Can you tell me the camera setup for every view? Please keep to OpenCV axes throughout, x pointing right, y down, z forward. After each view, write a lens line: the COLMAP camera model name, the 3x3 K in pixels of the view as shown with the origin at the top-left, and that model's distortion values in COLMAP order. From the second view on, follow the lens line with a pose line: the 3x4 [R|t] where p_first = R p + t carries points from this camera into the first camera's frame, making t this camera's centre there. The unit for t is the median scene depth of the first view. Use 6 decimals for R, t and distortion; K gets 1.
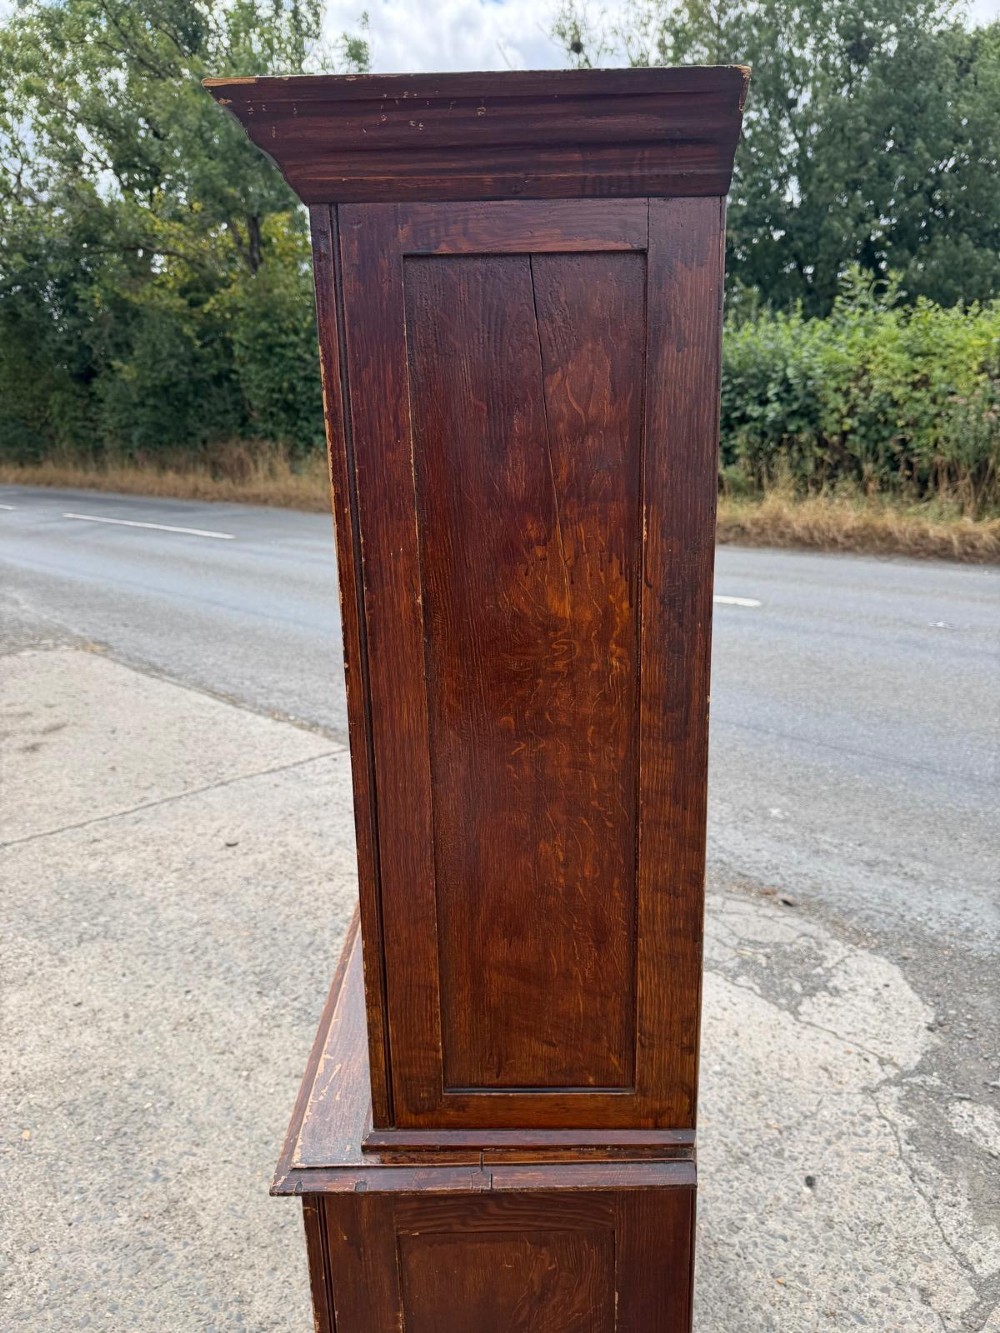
lens RADIAL K [[954.2, 0, 496.2], [0, 954.2, 669.4], [0, 0, 1]] dist [0.004293, -0.020604]
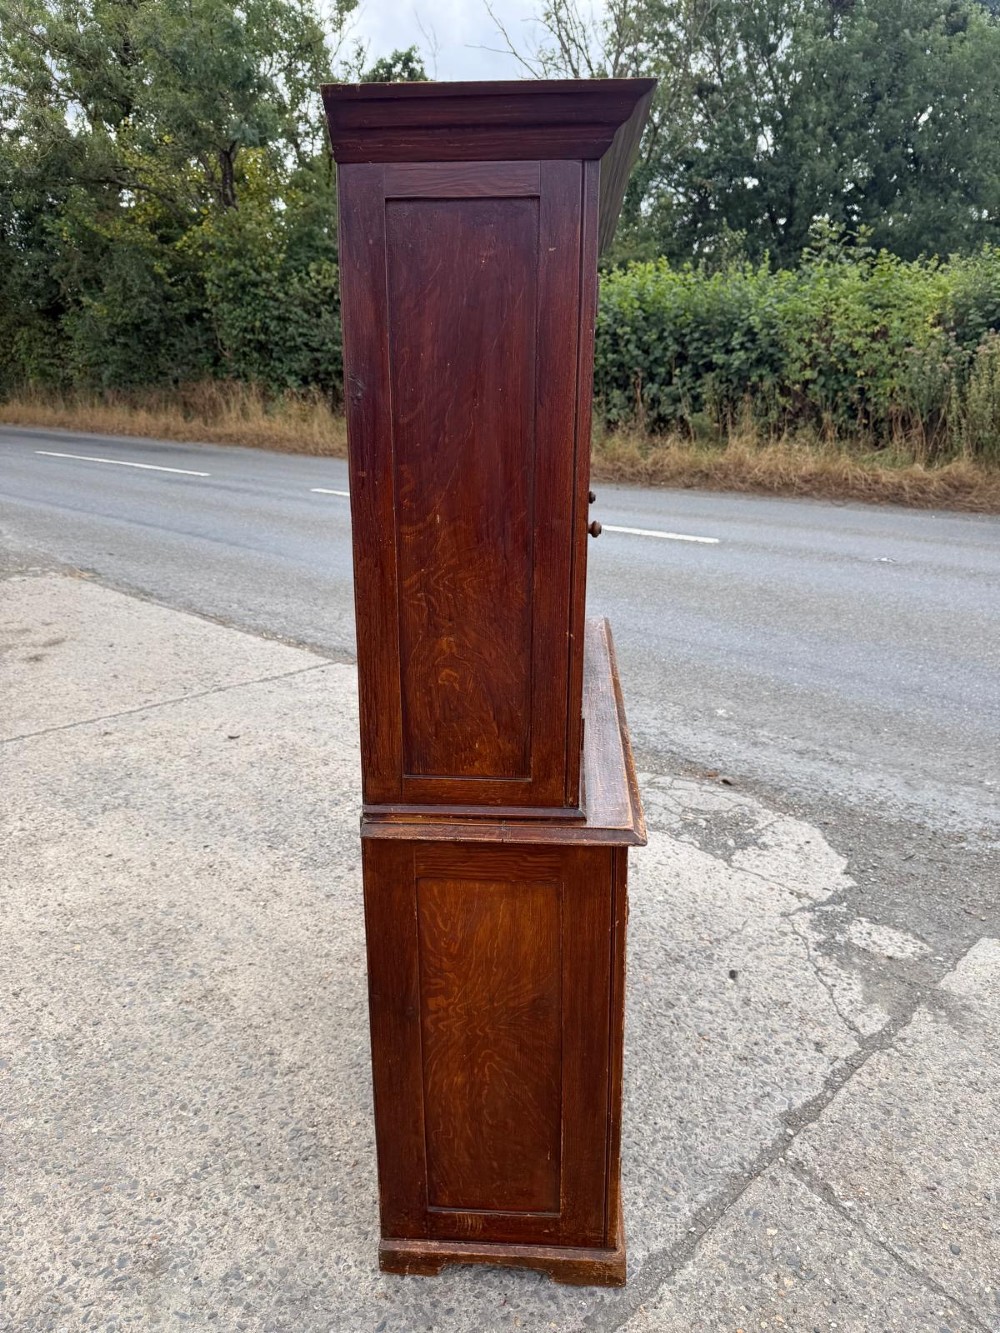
lens RADIAL K [[954.2, 0, 496.1], [0, 954.2, 669.3], [0, 0, 1]] dist [0.004293, -0.020604]
pose [[0.999366, 0.009626, 0.034290, -0.013398], [-0.011293, 0.998747, 0.048757, 0.055159], [-0.033778, -0.049113, 0.998222, -0.122448]]
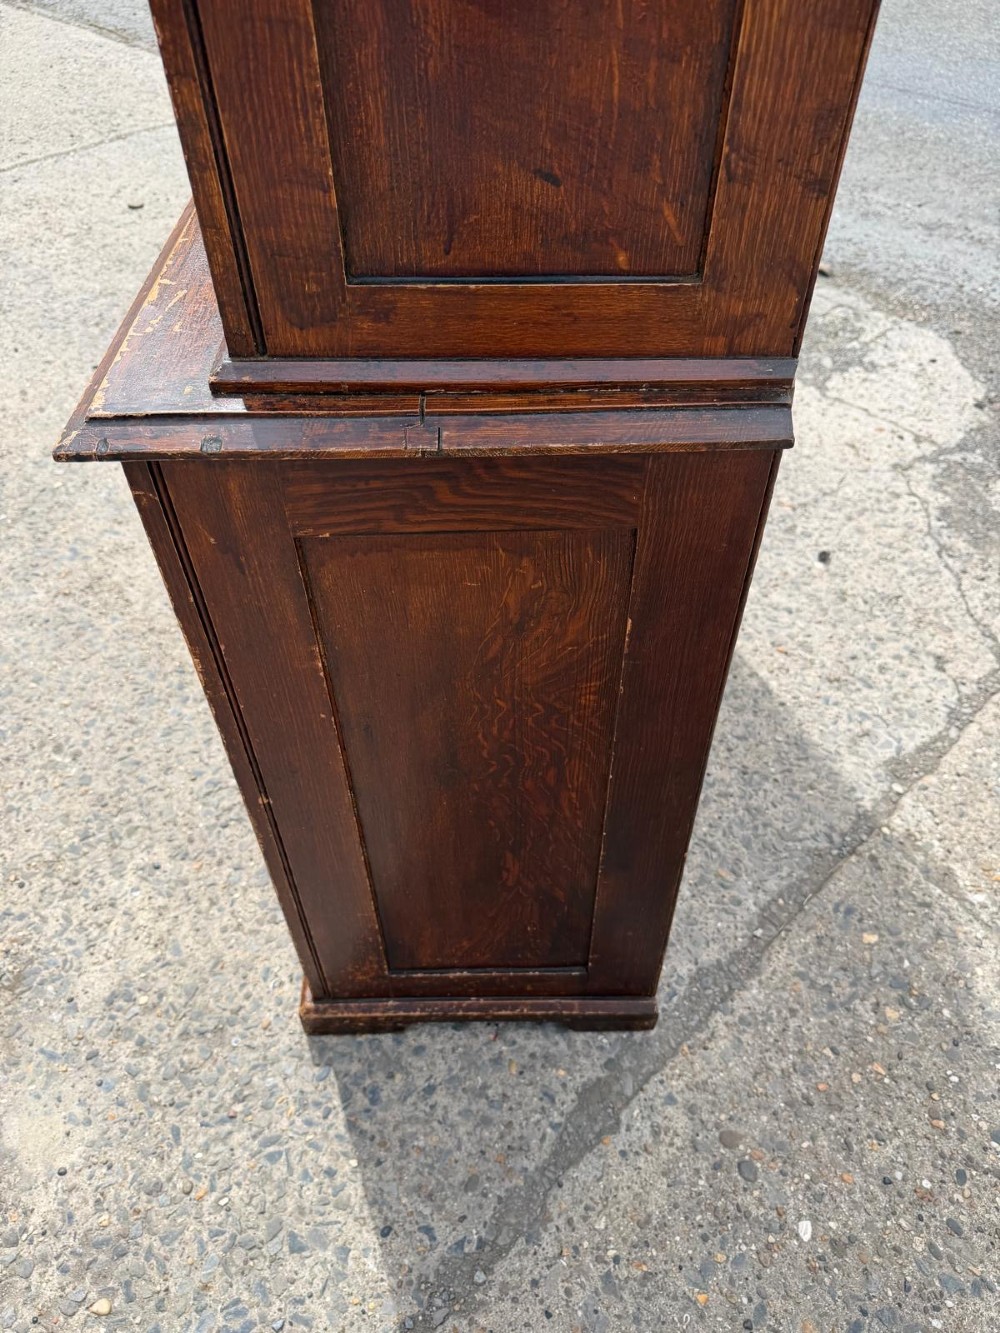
lens RADIAL K [[954.2, 0, 499.1], [0, 954.2, 672.6], [0, 0, 1]] dist [0.004293, -0.020604]
pose [[0.999693, -0.005334, 0.024194, 0.004881], [-0.008295, 0.848127, 0.529727, 0.102501], [-0.023345, -0.529766, 0.847823, 0.126599]]
